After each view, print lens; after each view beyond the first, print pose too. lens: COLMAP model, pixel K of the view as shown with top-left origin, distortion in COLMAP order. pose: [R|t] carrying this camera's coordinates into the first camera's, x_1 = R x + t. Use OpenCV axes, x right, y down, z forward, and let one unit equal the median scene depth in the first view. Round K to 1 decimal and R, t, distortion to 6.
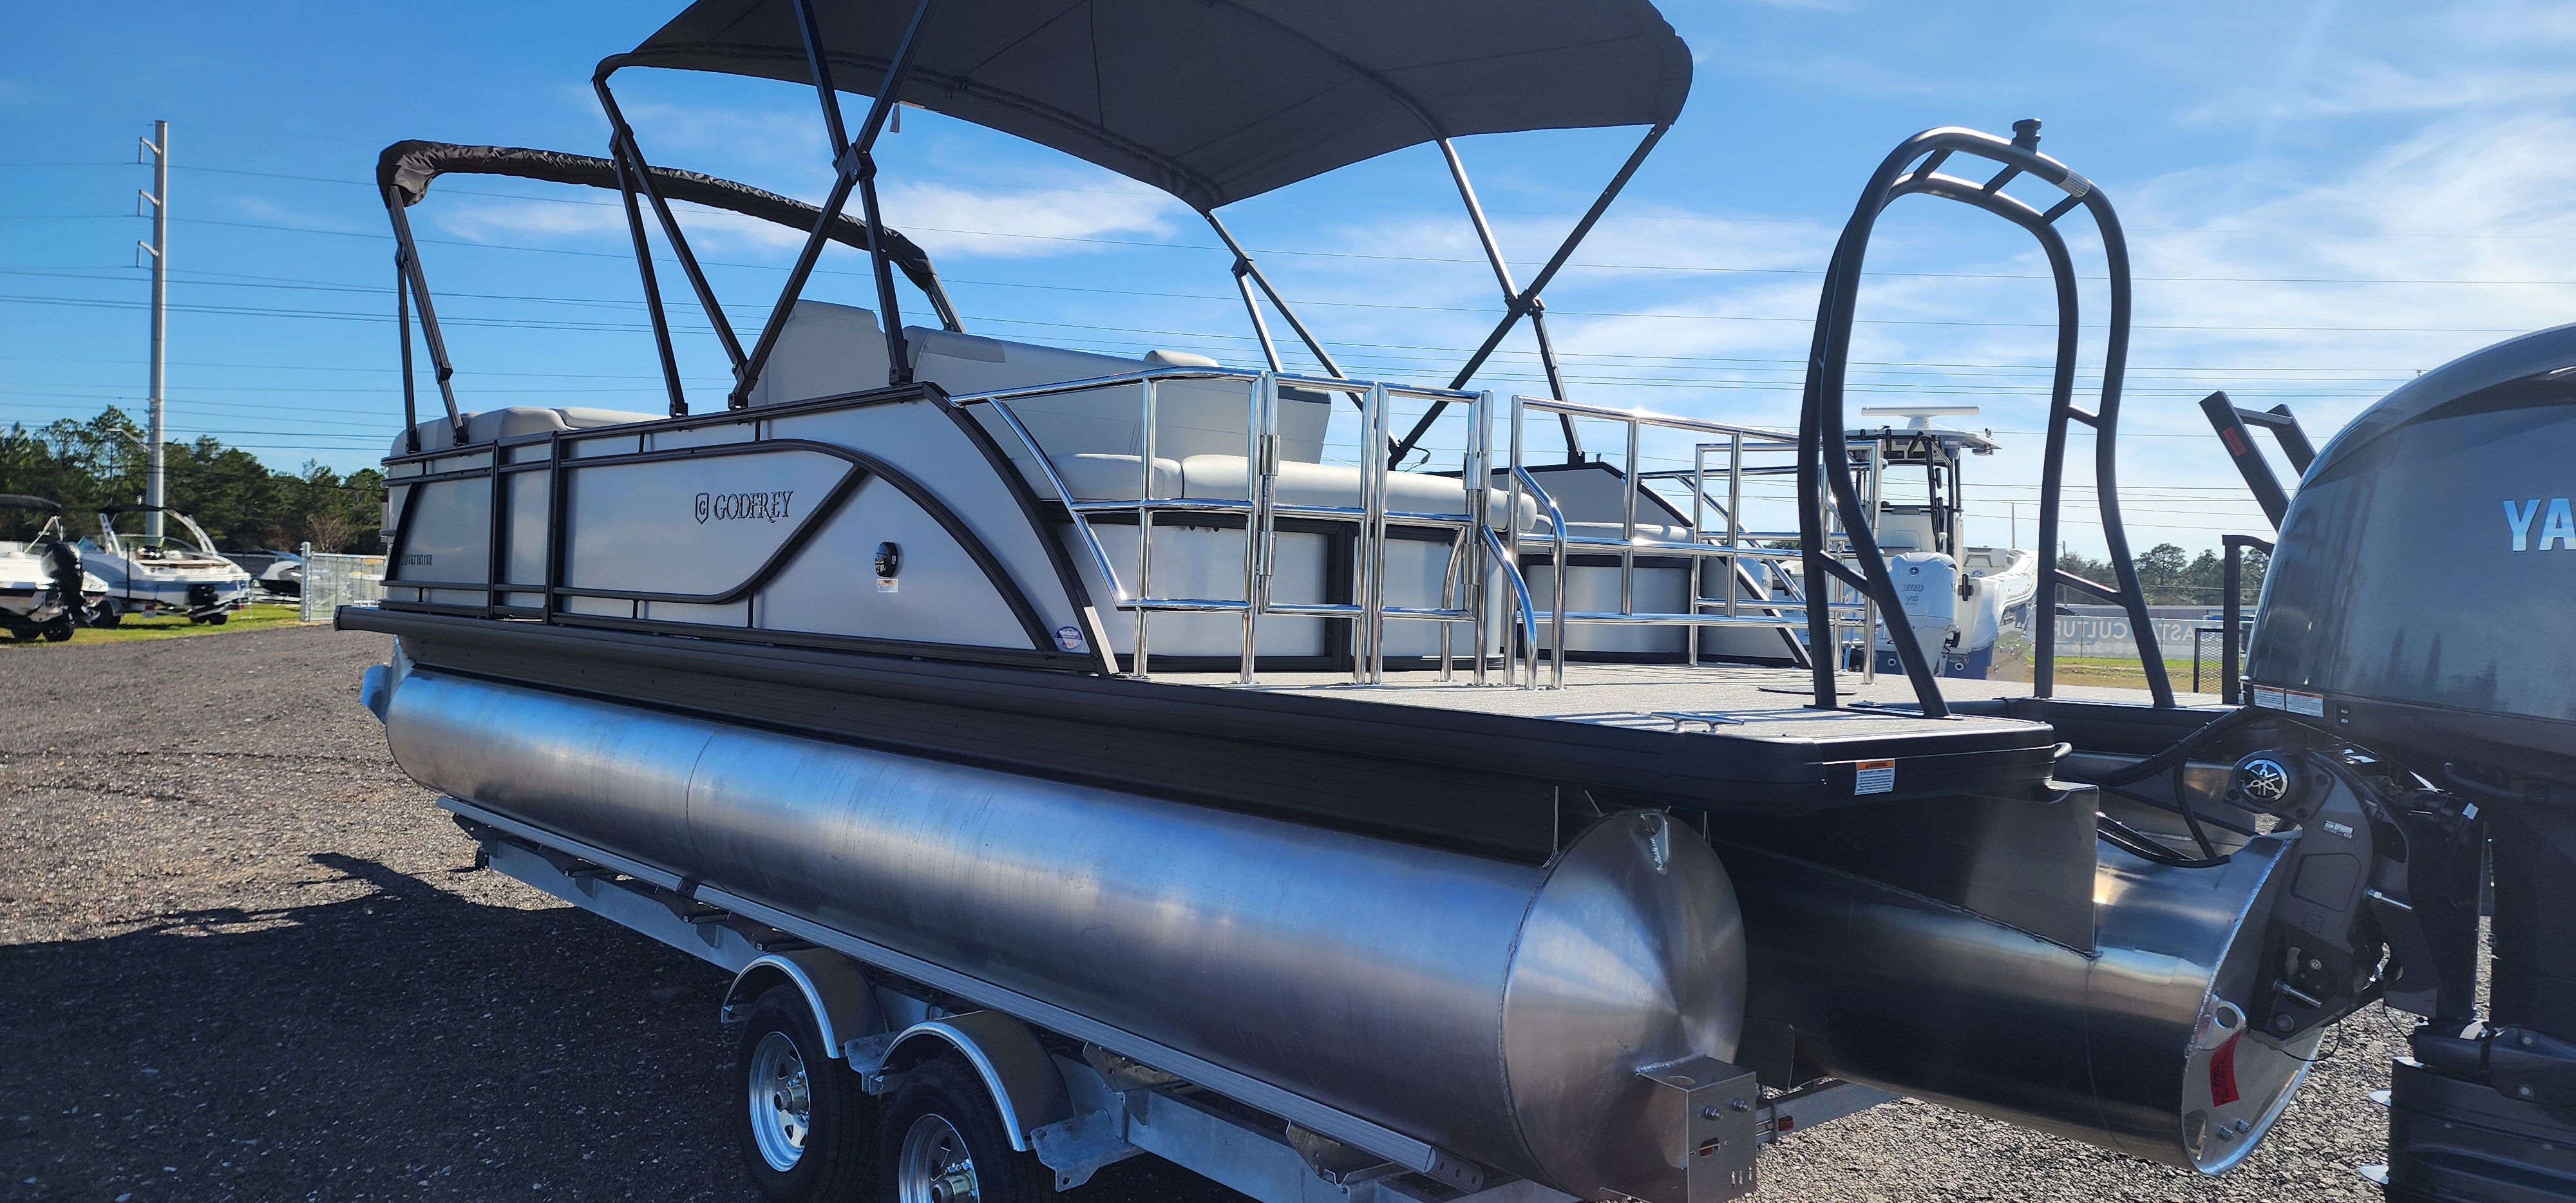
lens RADIAL K [[1891.2, 0, 1288.0], [0, 1891.2, 601.5], [0, 0, 1]] dist [0.058969, -0.008170]
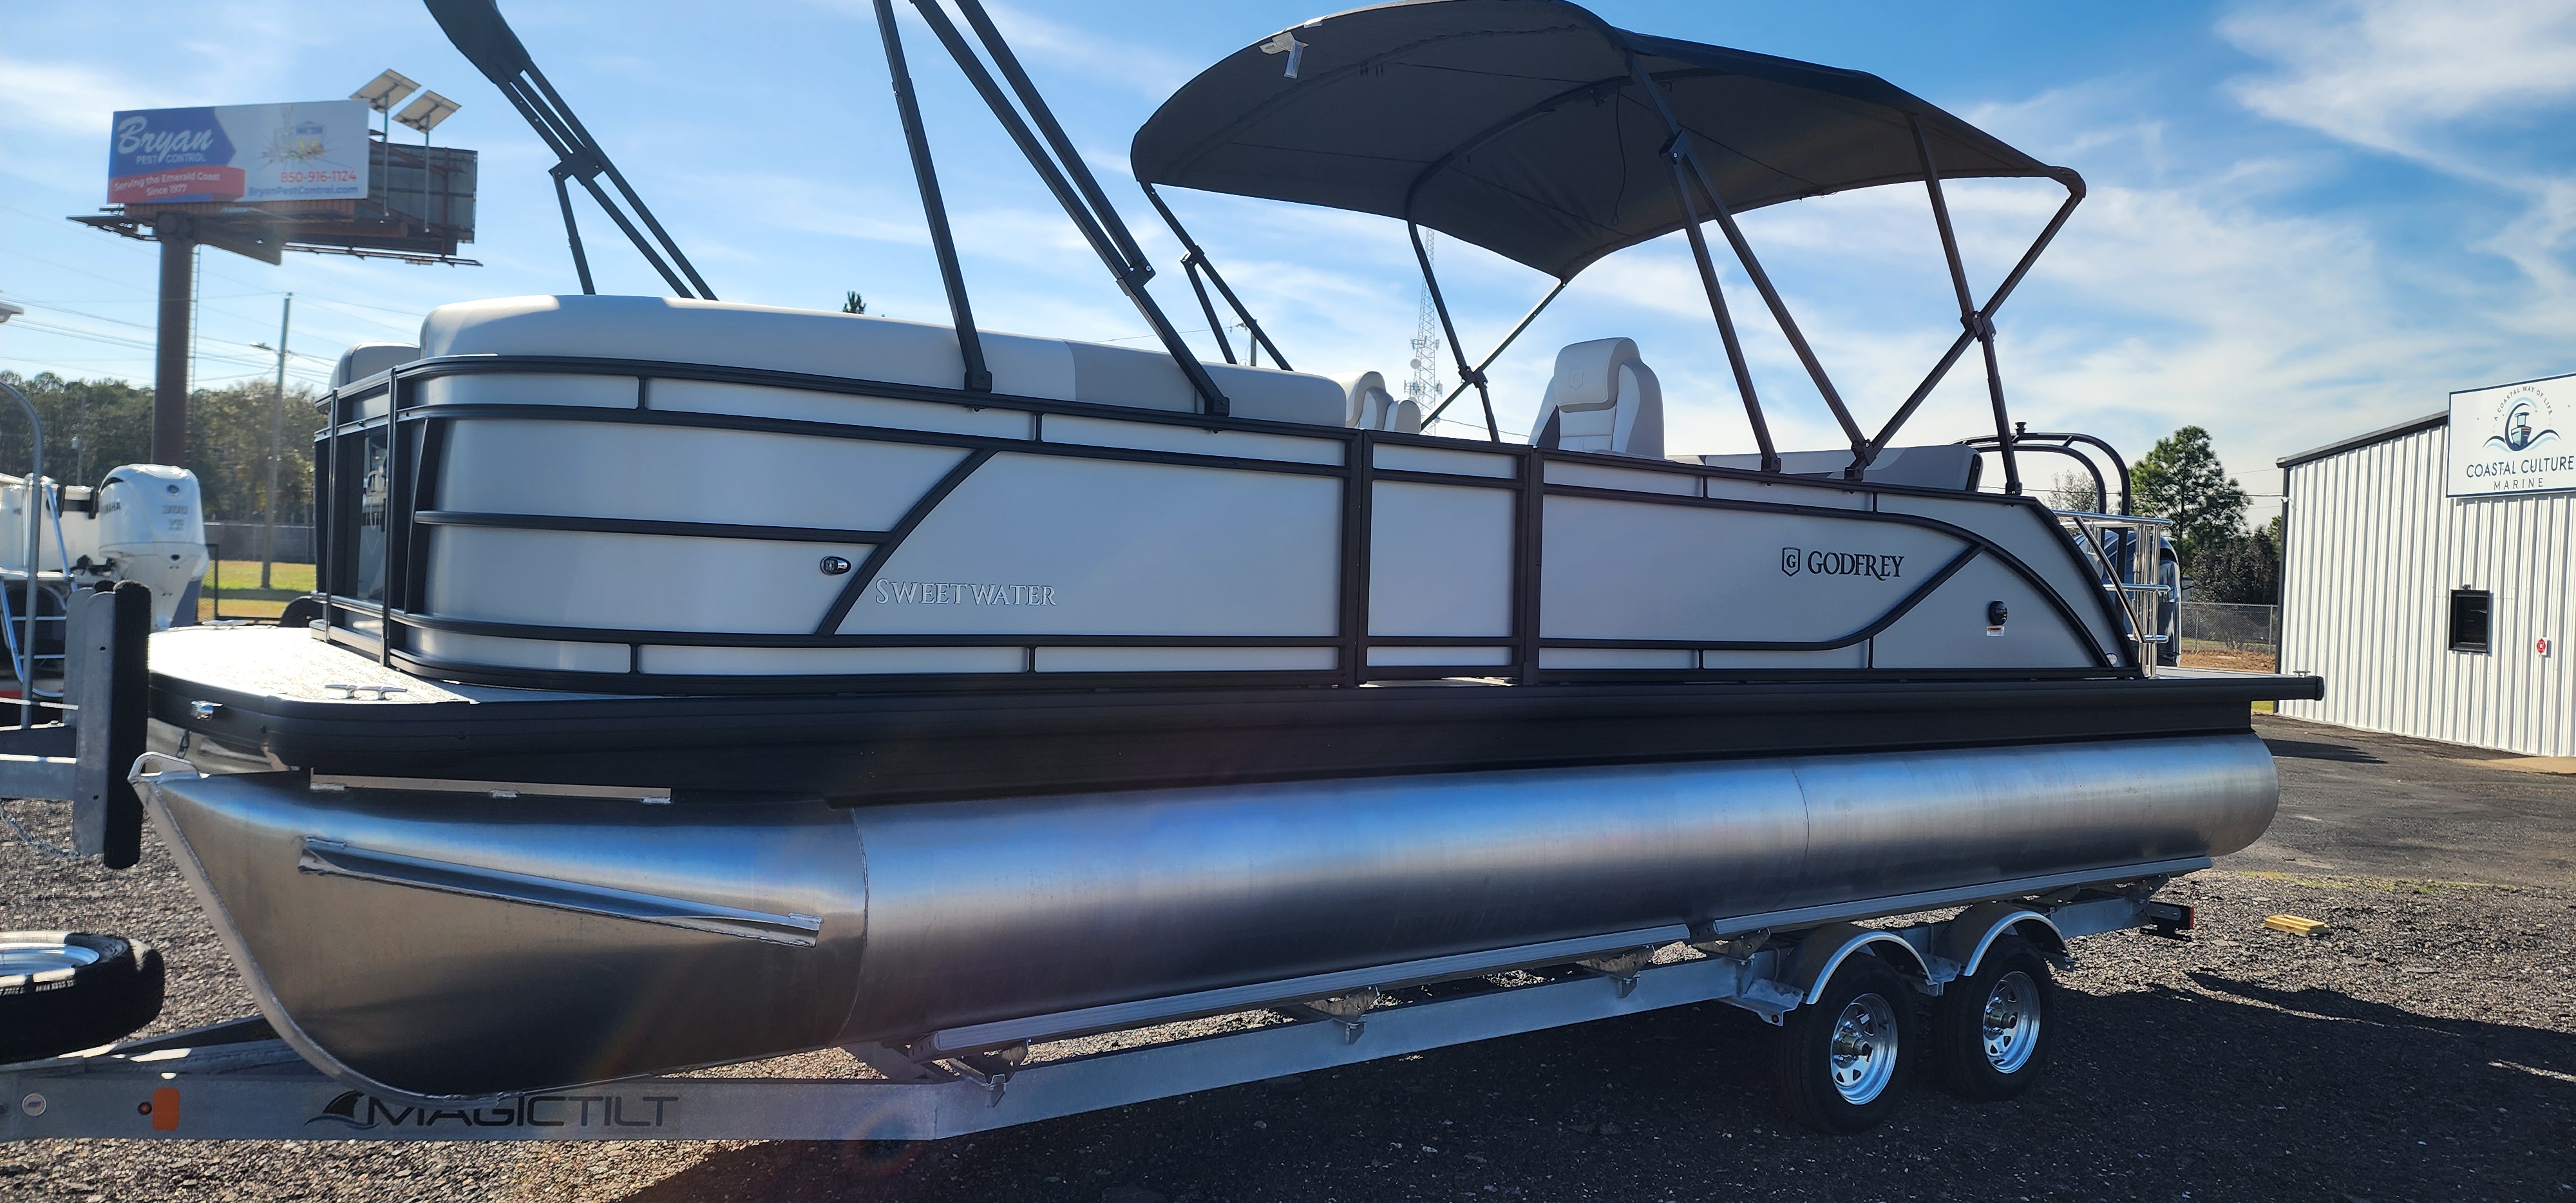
lens RADIAL K [[1891.2, 0, 1288.0], [0, 1891.2, 601.5], [0, 0, 1]] dist [0.058969, -0.008170]
pose [[-0.027630, -0.054365, 0.998139, -1.210248], [-0.037787, 0.997863, 0.053304, -0.064239], [-0.998904, -0.036244, -0.029625, 1.162243]]
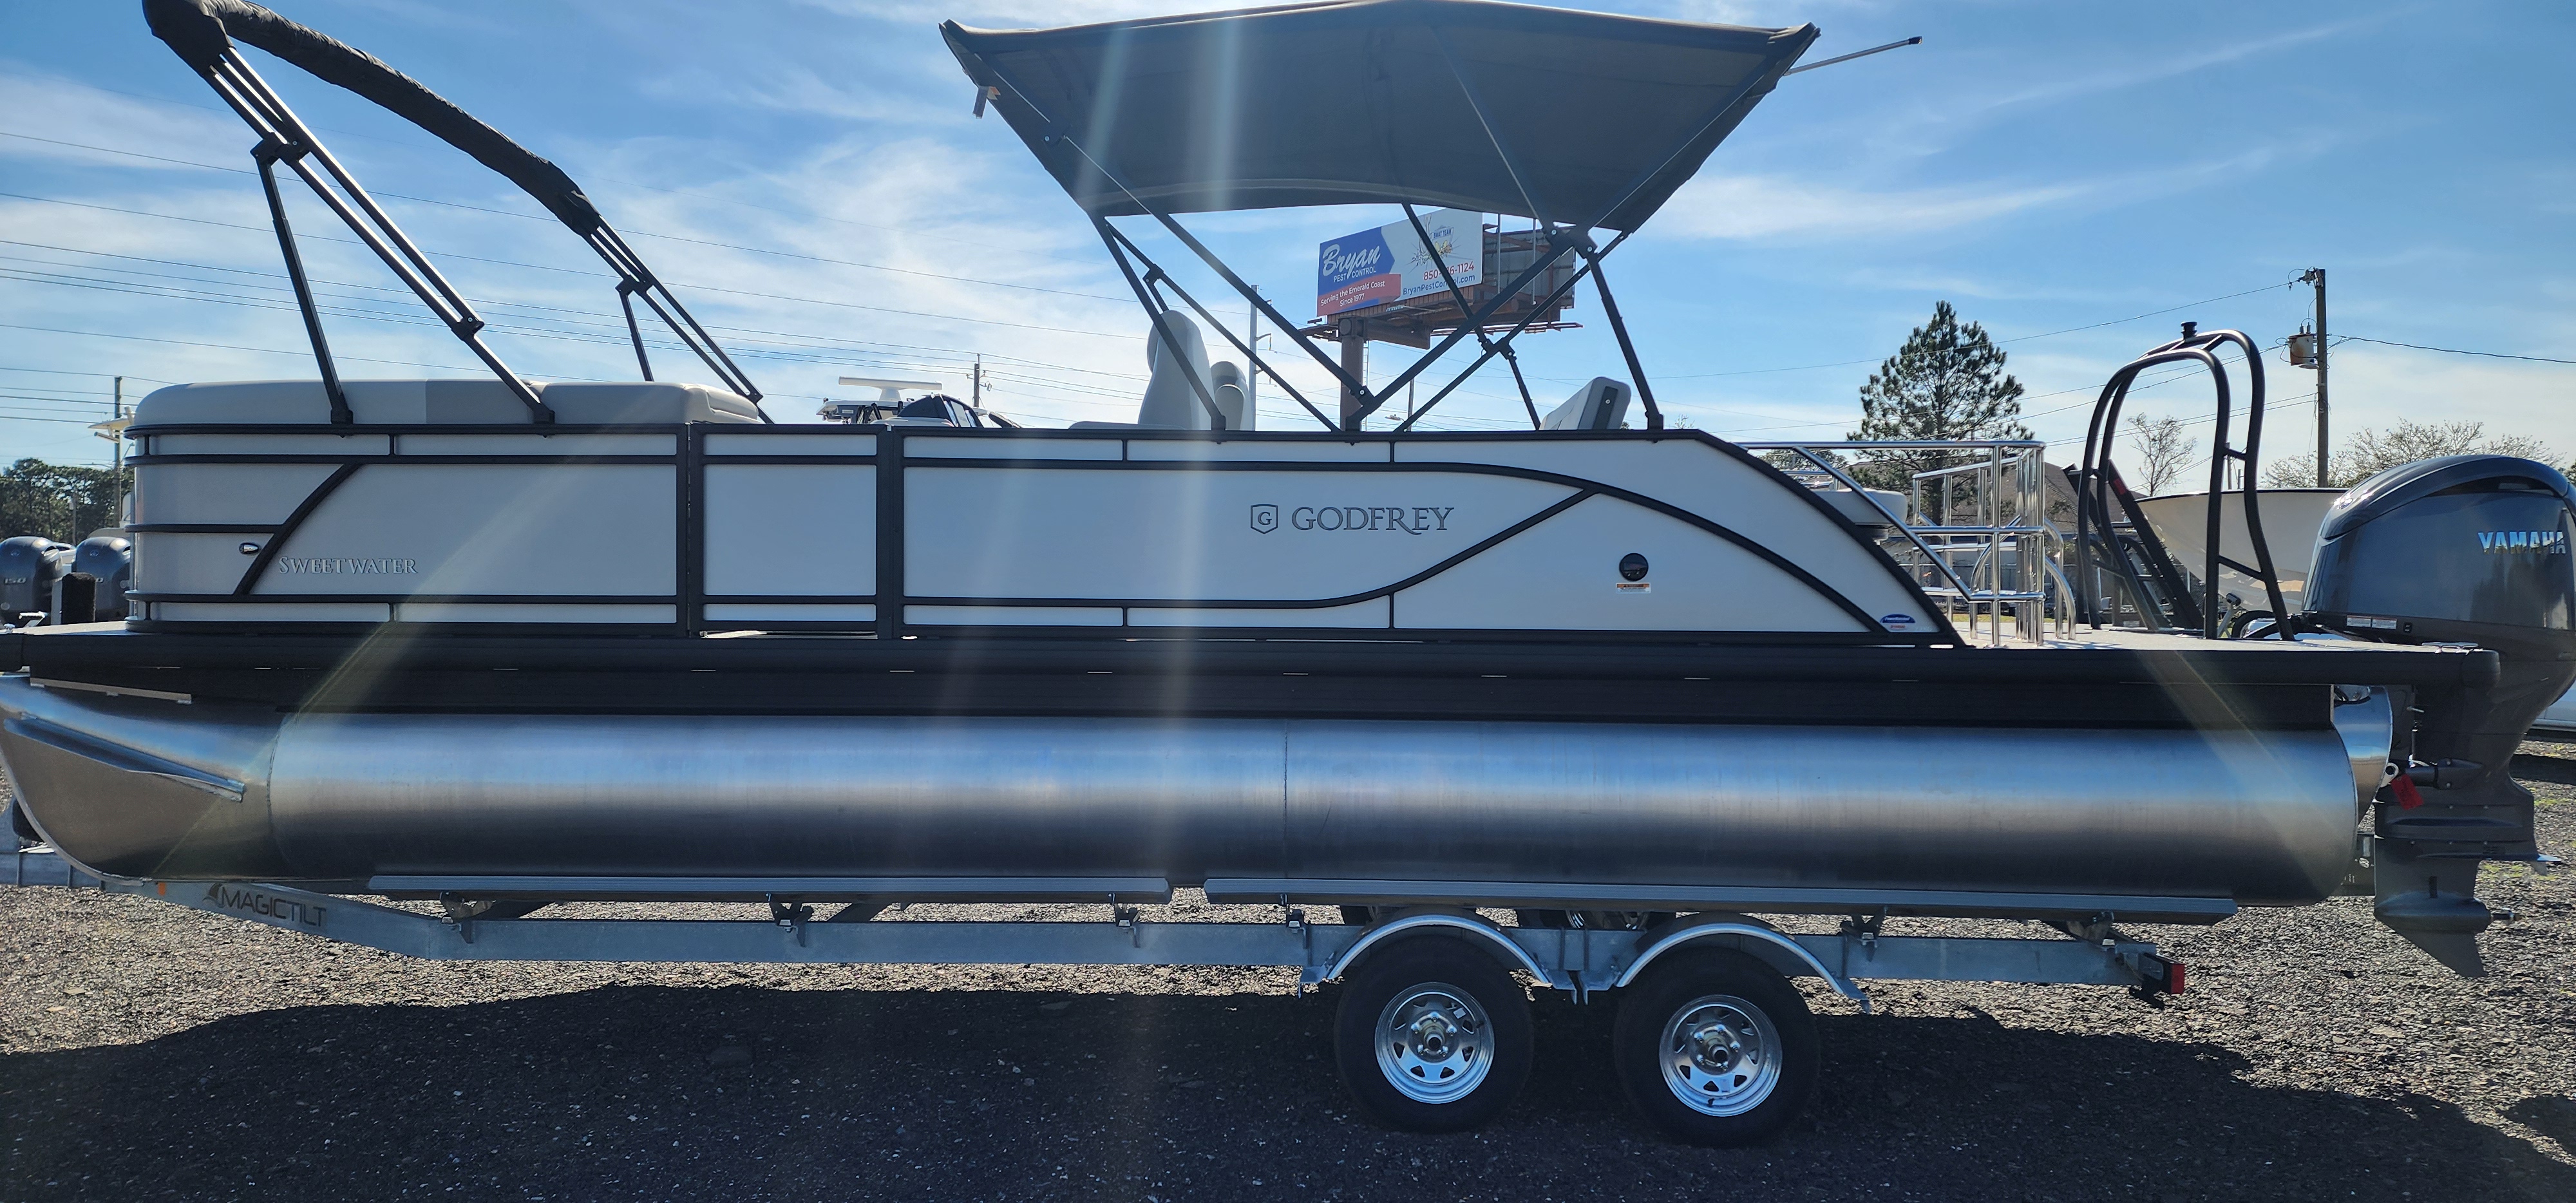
lens RADIAL K [[1891.2, 0, 1288.0], [0, 1891.2, 601.5], [0, 0, 1]] dist [0.058969, -0.008170]
pose [[0.654911, -0.043843, 0.754433, -0.958339], [0.017955, 0.998937, 0.042465, -0.041495], [-0.755492, -0.014265, 0.655002, 0.265048]]
